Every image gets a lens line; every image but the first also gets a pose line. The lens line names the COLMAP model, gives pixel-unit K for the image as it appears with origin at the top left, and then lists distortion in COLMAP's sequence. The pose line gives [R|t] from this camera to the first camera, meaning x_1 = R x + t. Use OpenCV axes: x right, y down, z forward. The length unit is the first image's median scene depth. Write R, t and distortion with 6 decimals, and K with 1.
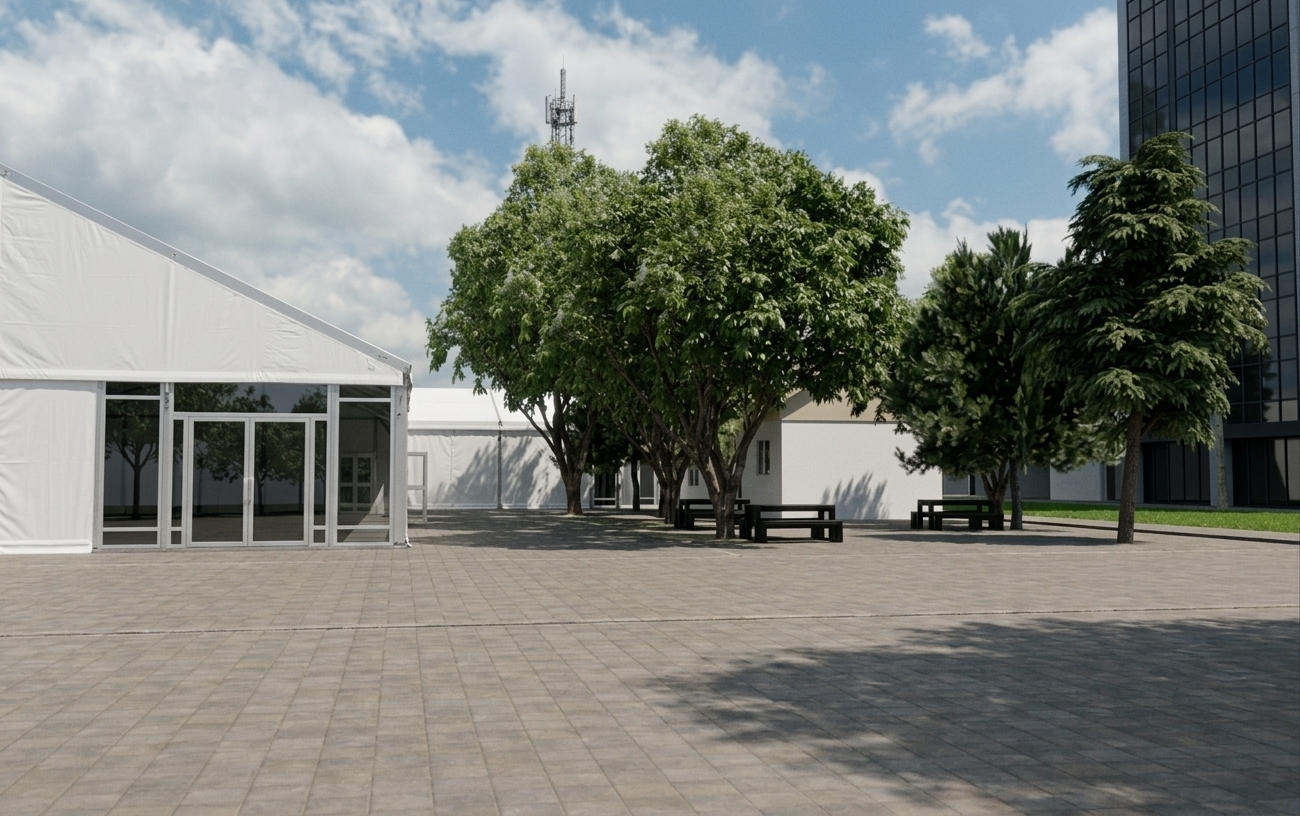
lens RADIAL K [[1293.4, 0, 650.0], [0, 1293.4, 408.0], [0, 0, 1]] dist [-0.001539, 0.002735]
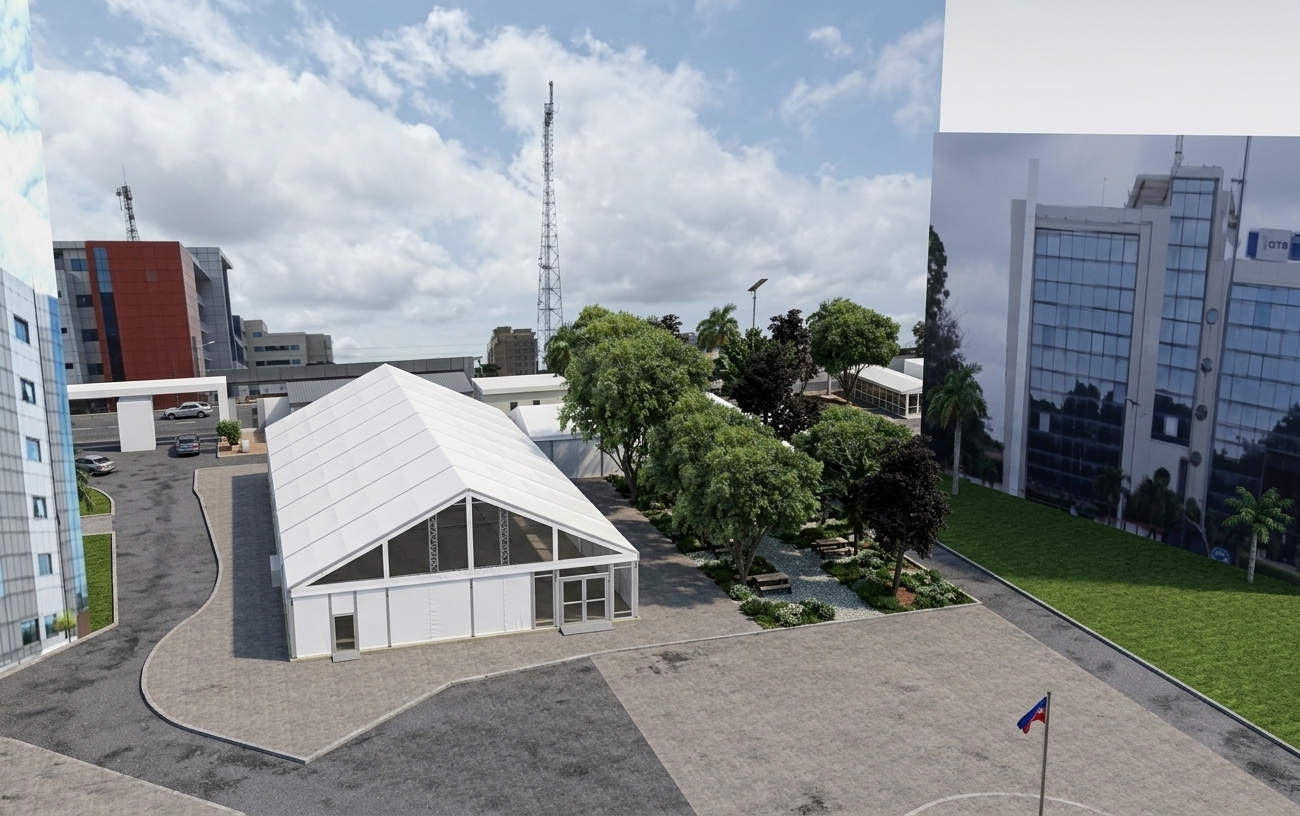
lens RADIAL K [[1293.4, 0, 650.0], [0, 1293.4, 408.0], [0, 0, 1]] dist [-0.001539, 0.002735]
pose [[0.992646, -0.025762, 0.118280, -0.137534], [-0.006688, 0.963928, 0.266080, -0.301726], [-0.120868, -0.264914, 0.956667, -0.433068]]
